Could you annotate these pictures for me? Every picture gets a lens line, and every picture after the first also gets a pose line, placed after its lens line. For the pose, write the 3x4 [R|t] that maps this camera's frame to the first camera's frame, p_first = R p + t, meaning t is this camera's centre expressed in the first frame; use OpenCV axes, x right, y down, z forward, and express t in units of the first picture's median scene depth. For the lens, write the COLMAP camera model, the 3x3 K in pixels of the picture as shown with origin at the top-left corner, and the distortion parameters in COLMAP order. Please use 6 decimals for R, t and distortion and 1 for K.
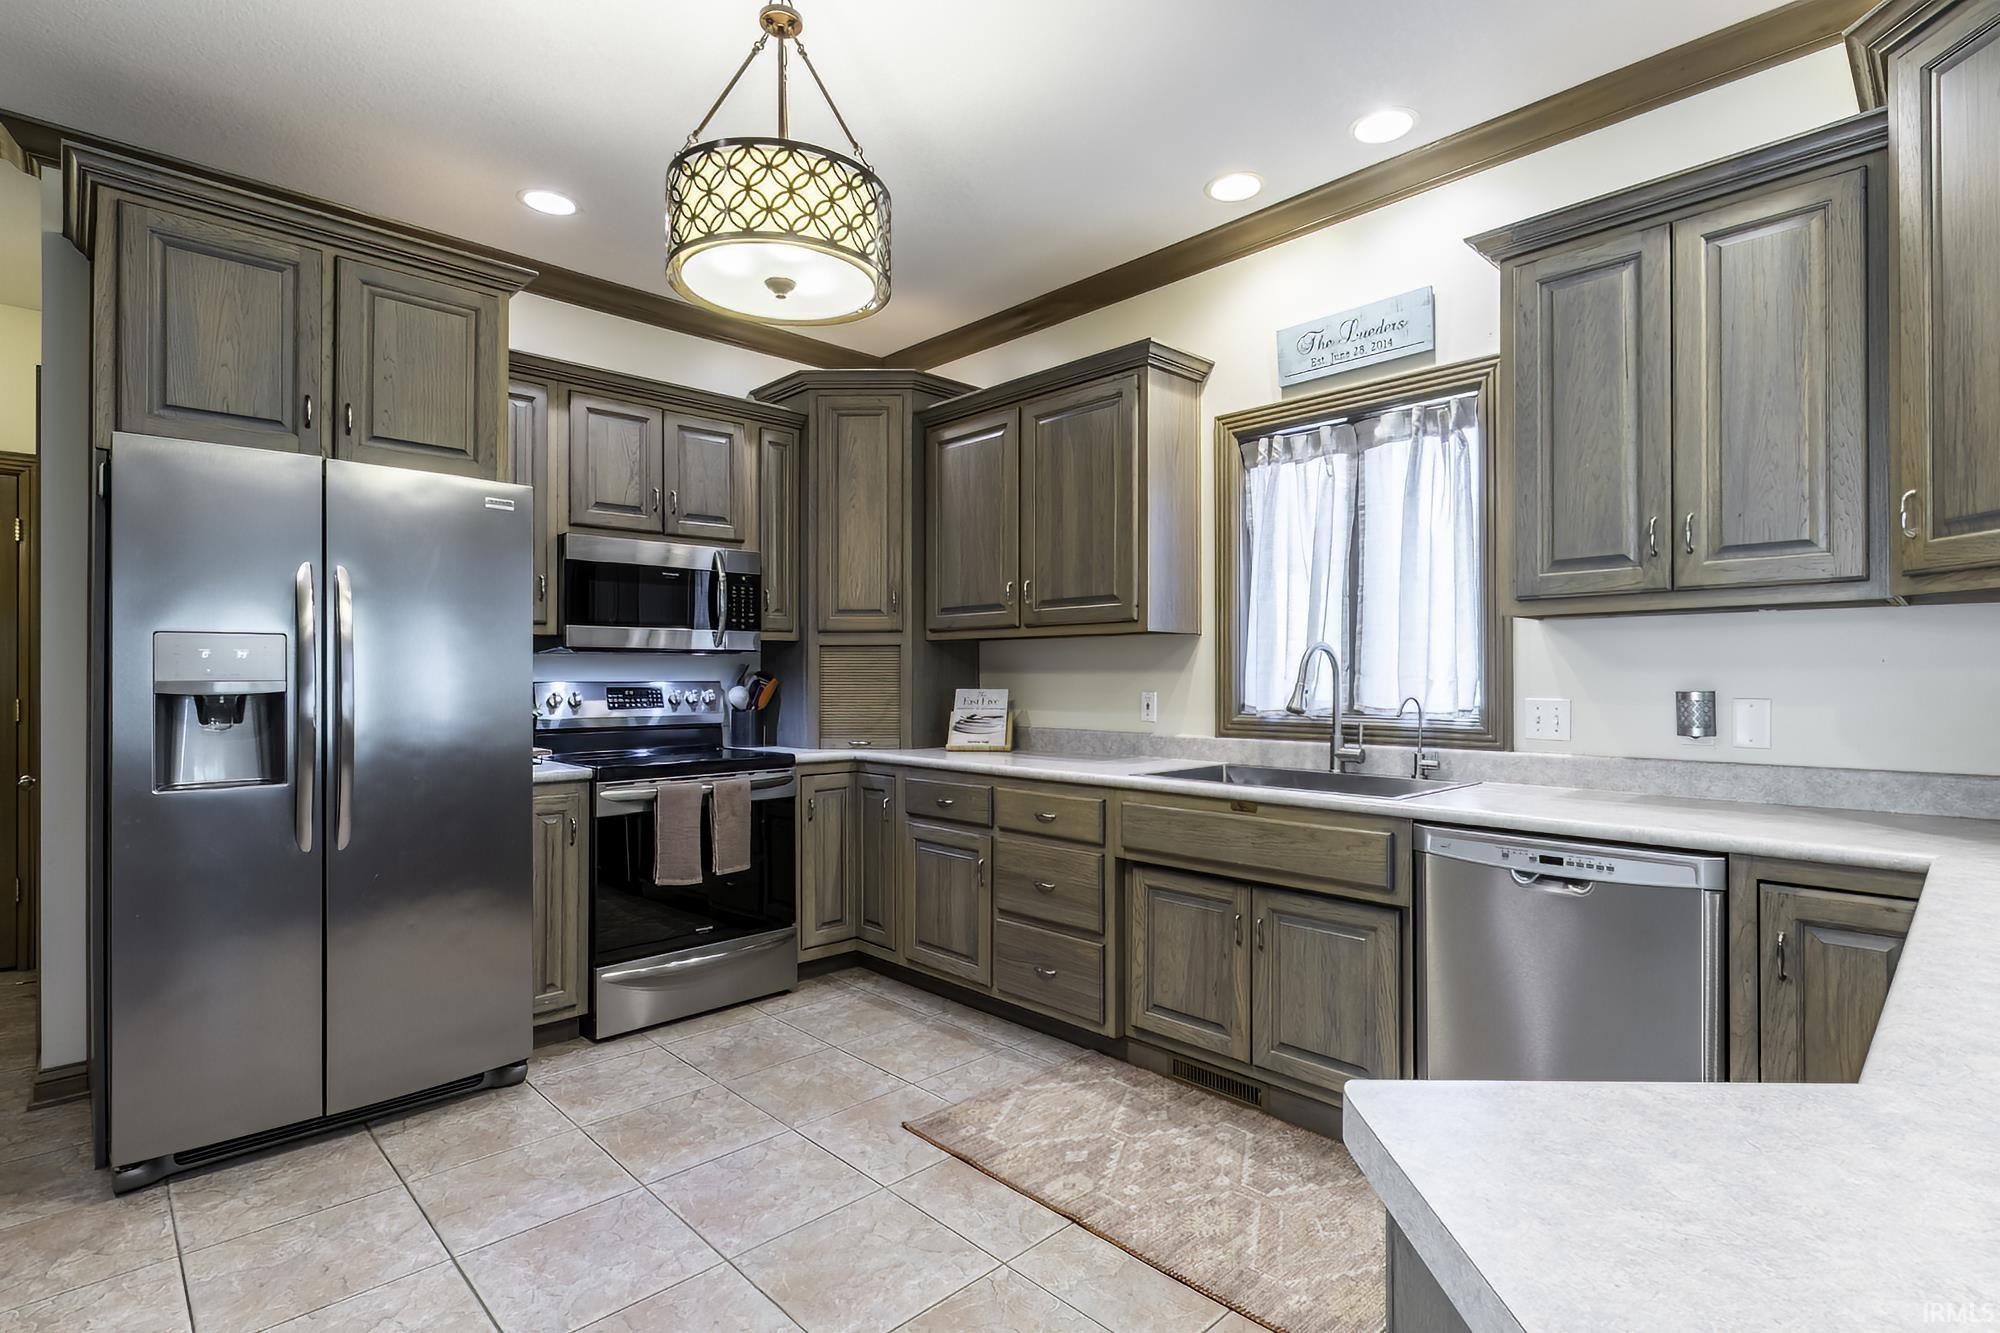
lens RADIAL K [[960.8, 0, 1009.2], [0, 960.8, 674.7], [0, 0, 1]] dist [0.000794, -0.000630]
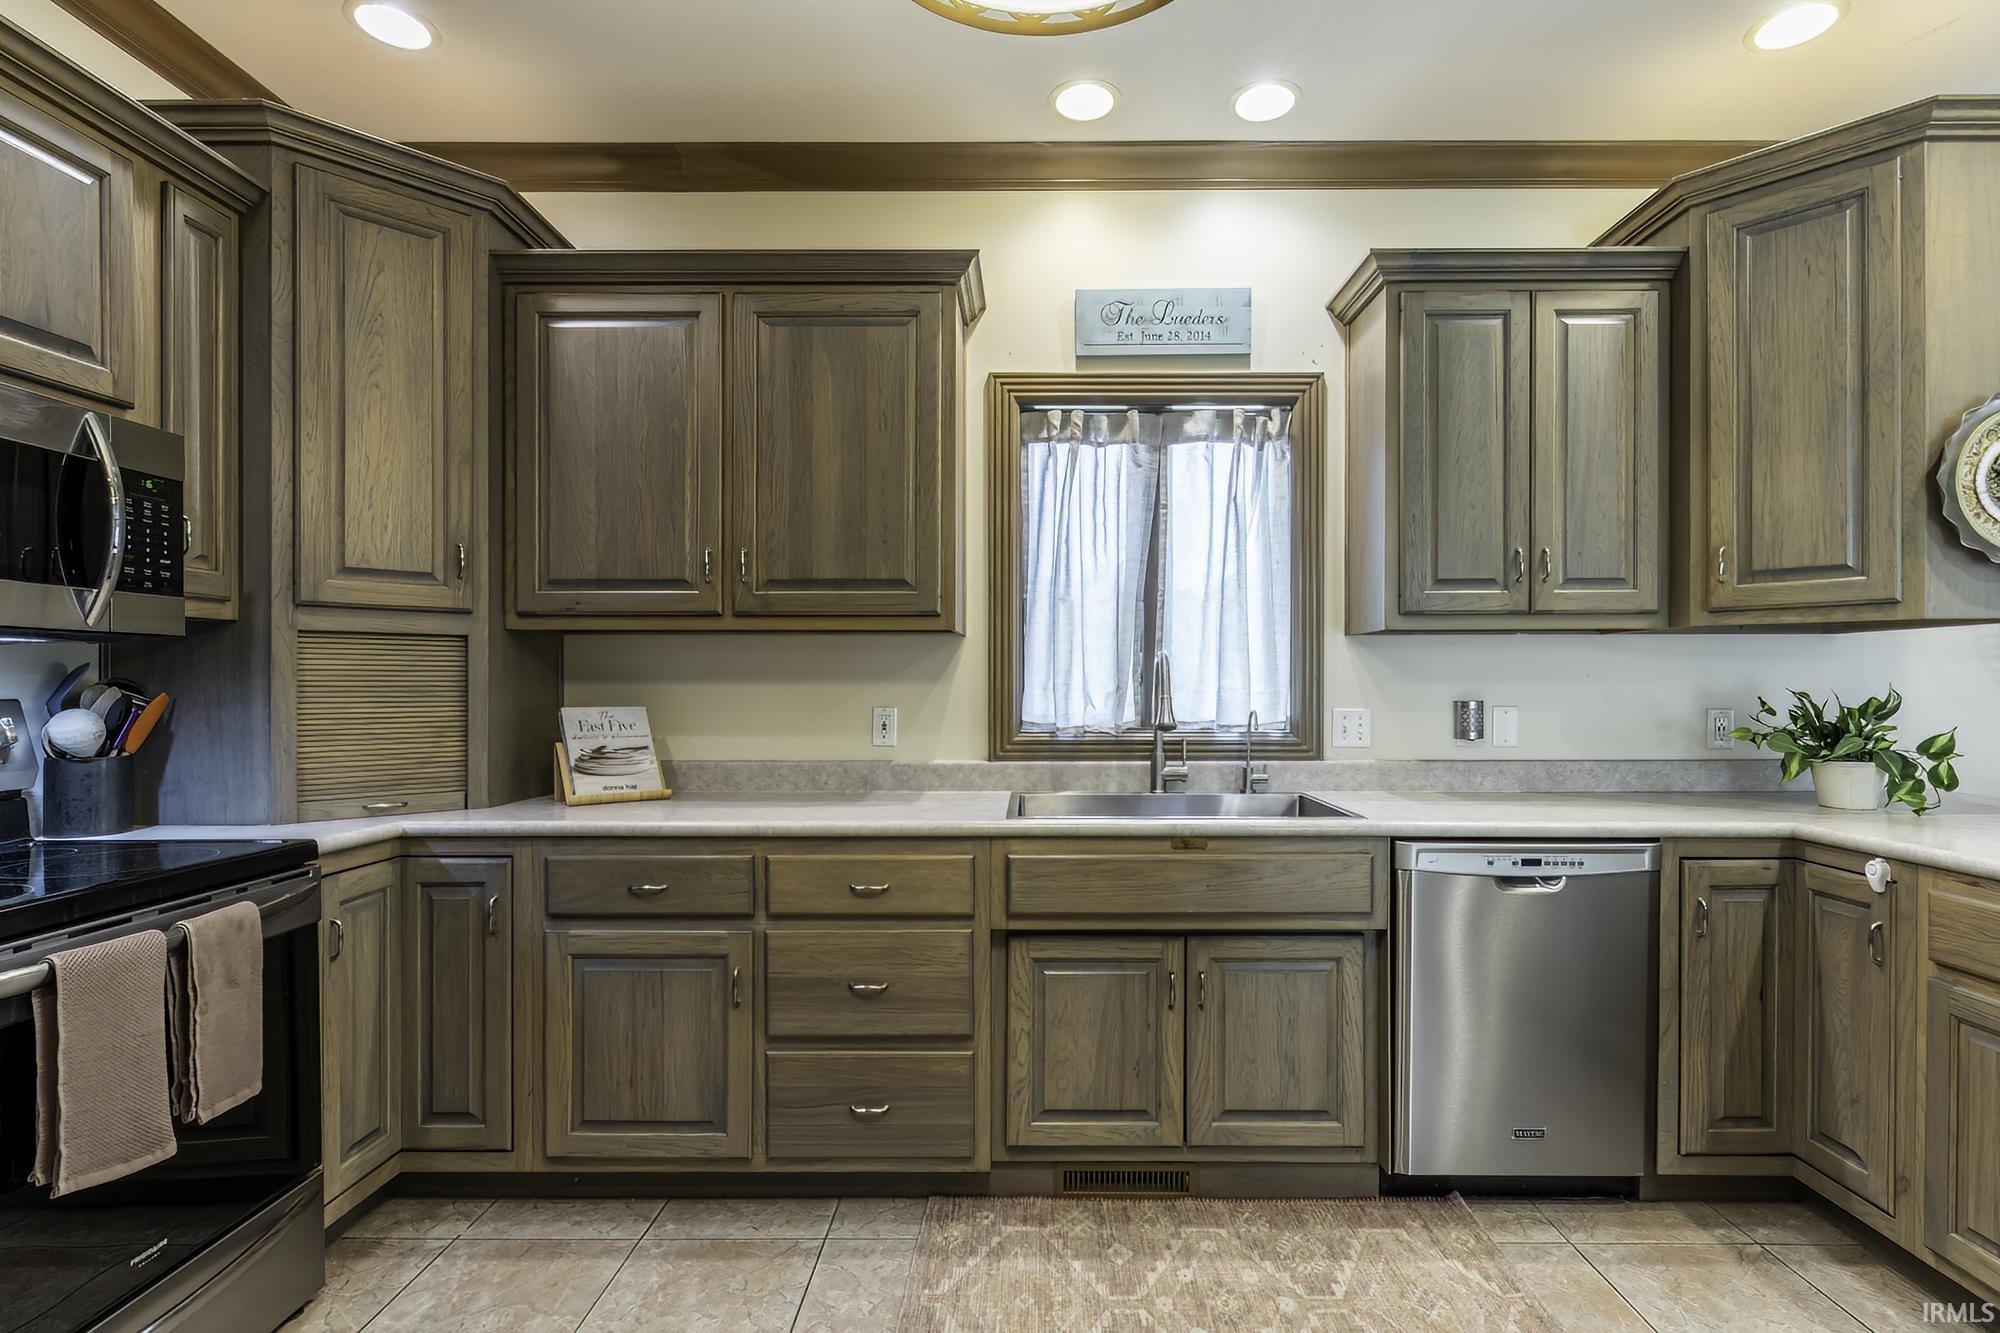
lens RADIAL K [[960.8, 0, 1026.4], [0, 960.8, 690.4], [0, 0, 1]] dist [0.000794, -0.000630]
pose [[0.702920, -0.003272, 0.711261, -0.394151], [-0.001323, 0.999982, 0.005908, -0.000983], [-0.711268, -0.005094, 0.702903, 0.446578]]
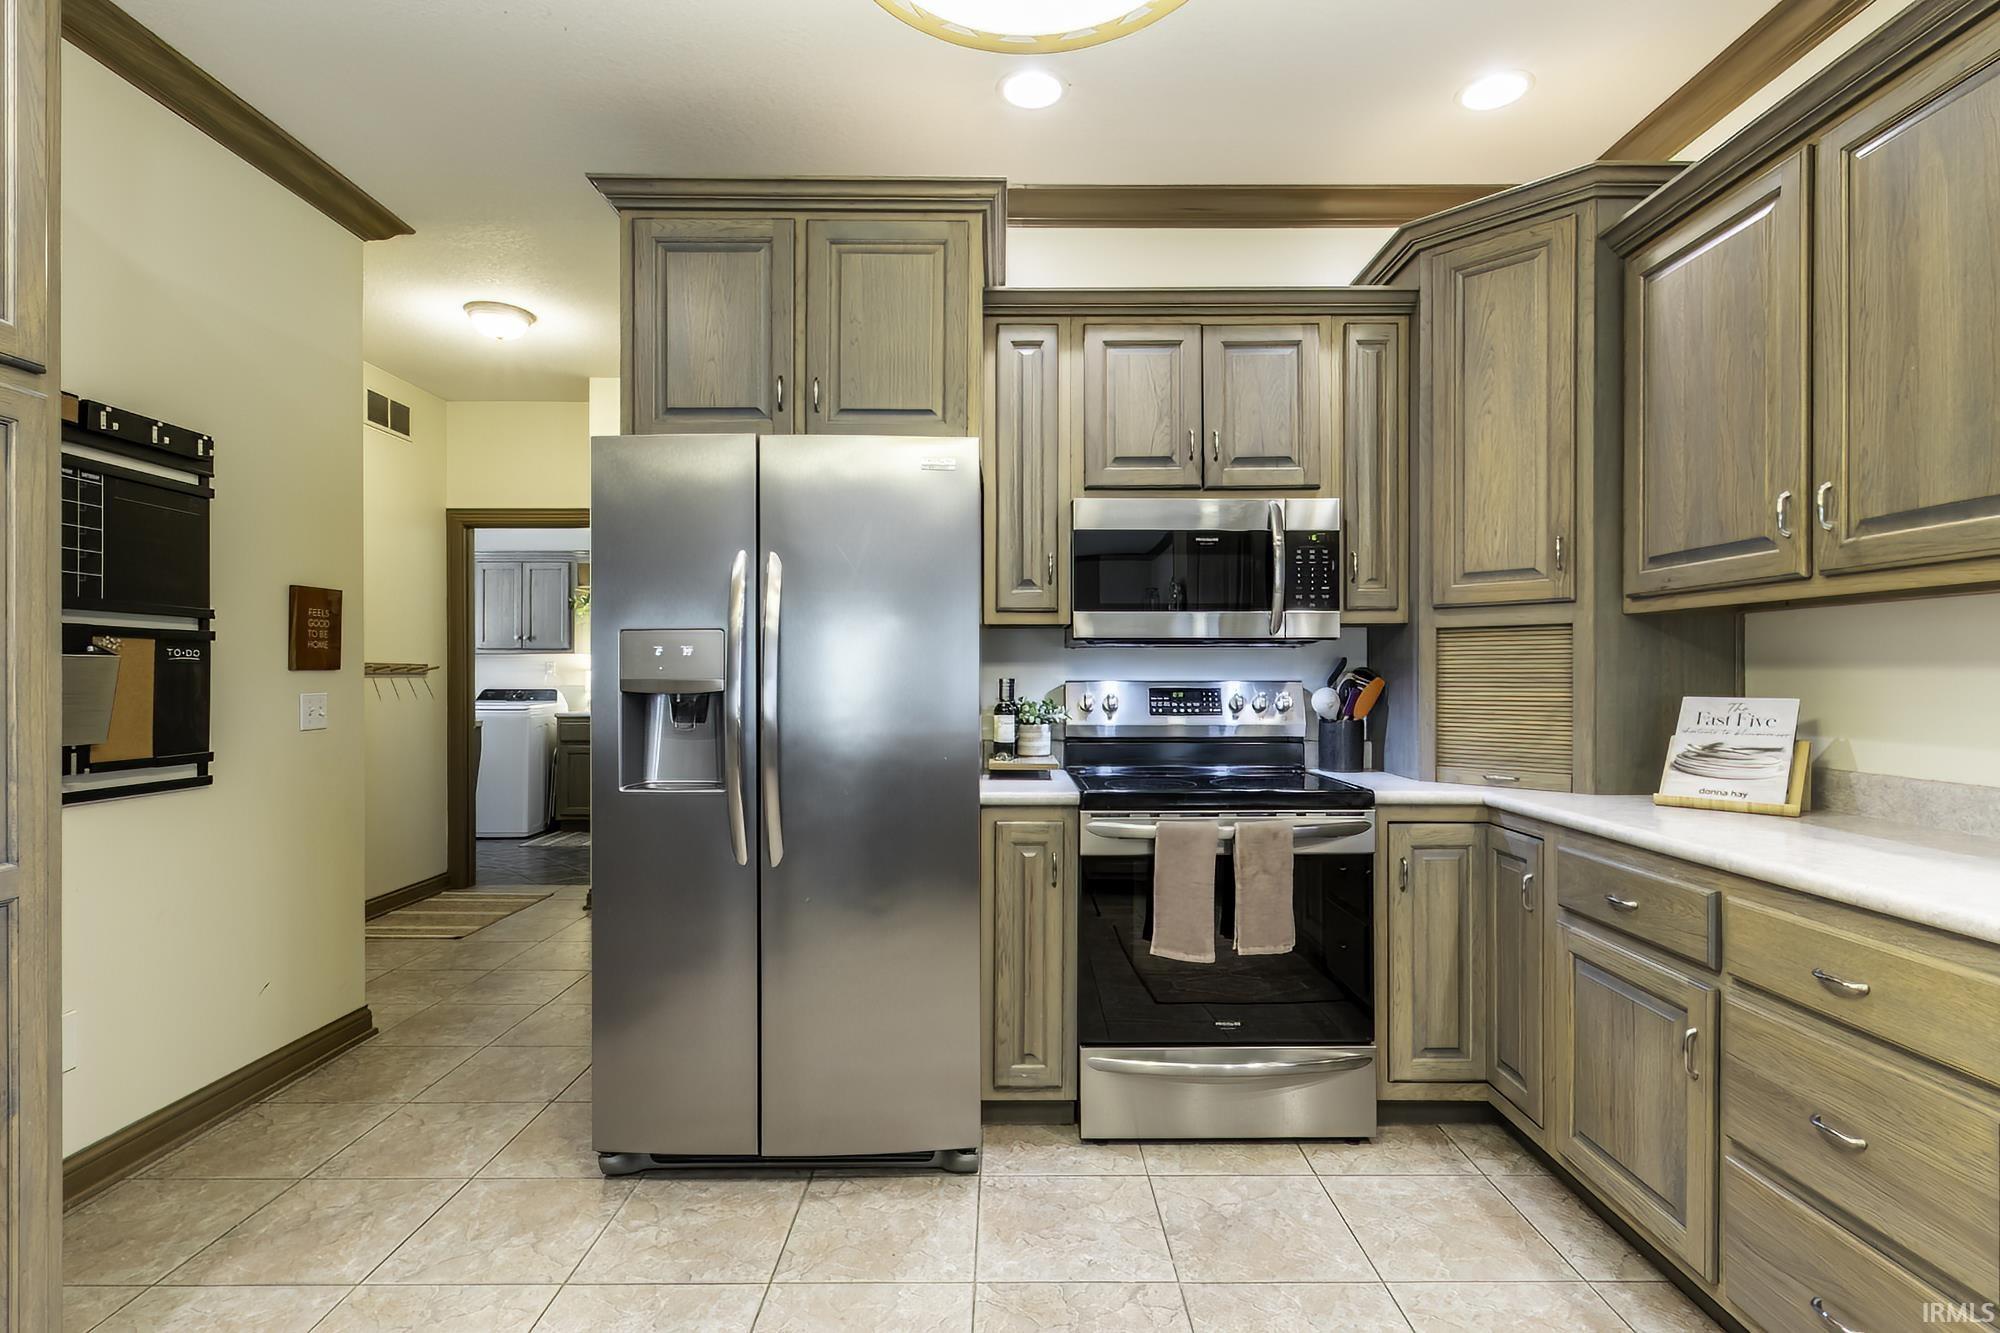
lens RADIAL K [[960.8, 0, 1003.3], [0, 960.8, 675.8], [0, 0, 1]] dist [0.000794, -0.000630]
pose [[0.716416, 0.002334, -0.697669, 0.073235], [0.001105, 0.999989, 0.004479, -0.000841], [0.697672, -0.003980, 0.716406, 0.412826]]
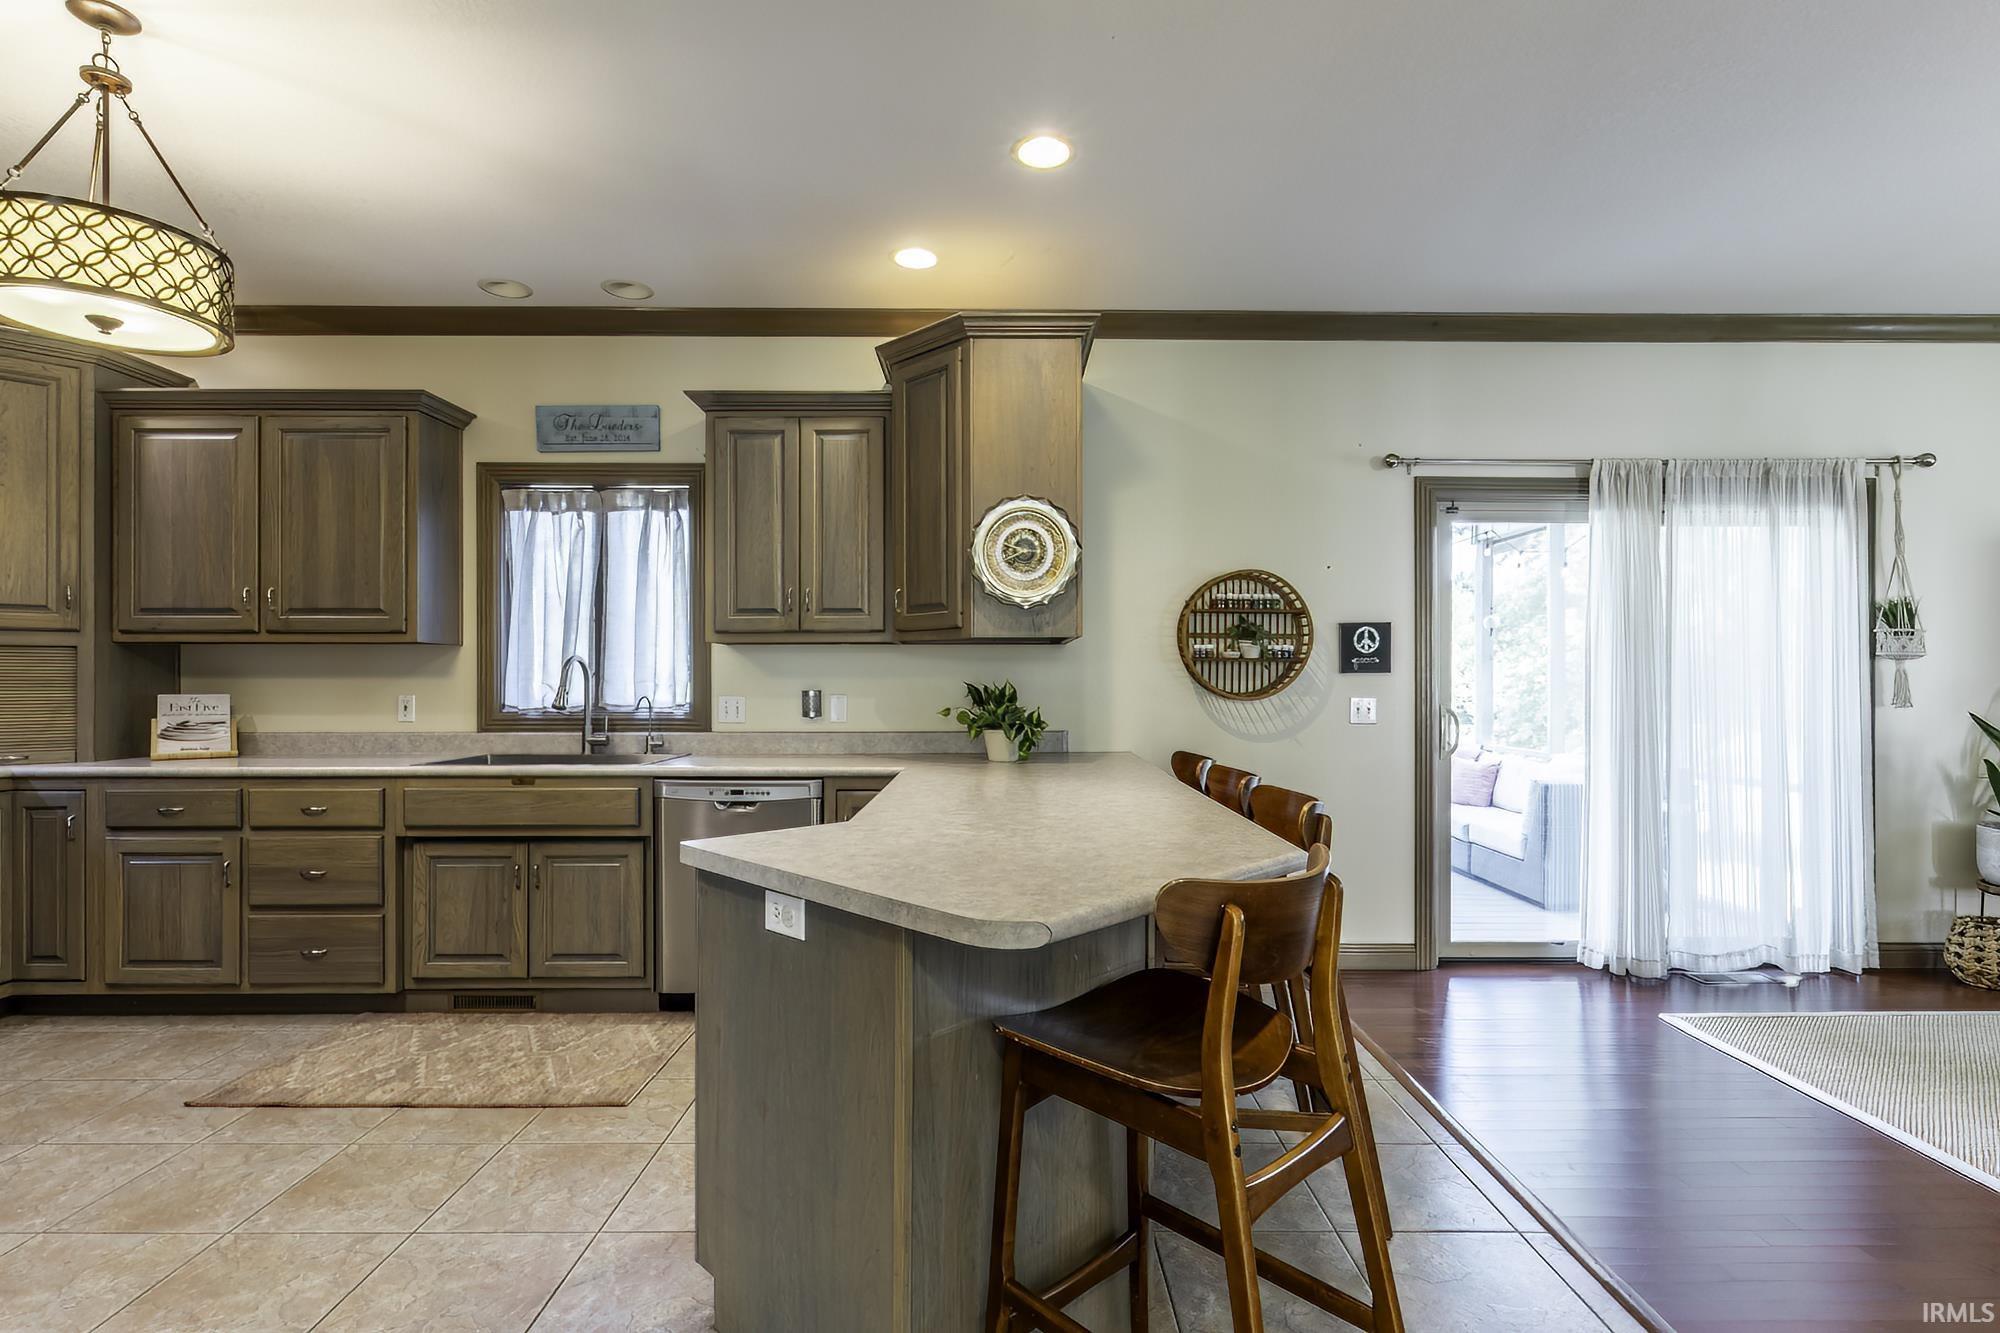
lens RADIAL K [[960.8, 0, 1004.4], [0, 960.8, 681.8], [0, 0, 1]] dist [0.000794, -0.000630]
pose [[0.693980, 0.000189, 0.719994, -0.211700], [-0.001850, 0.999997, 0.001521, -0.000676], [-0.719992, -0.002387, 0.693978, -0.329650]]
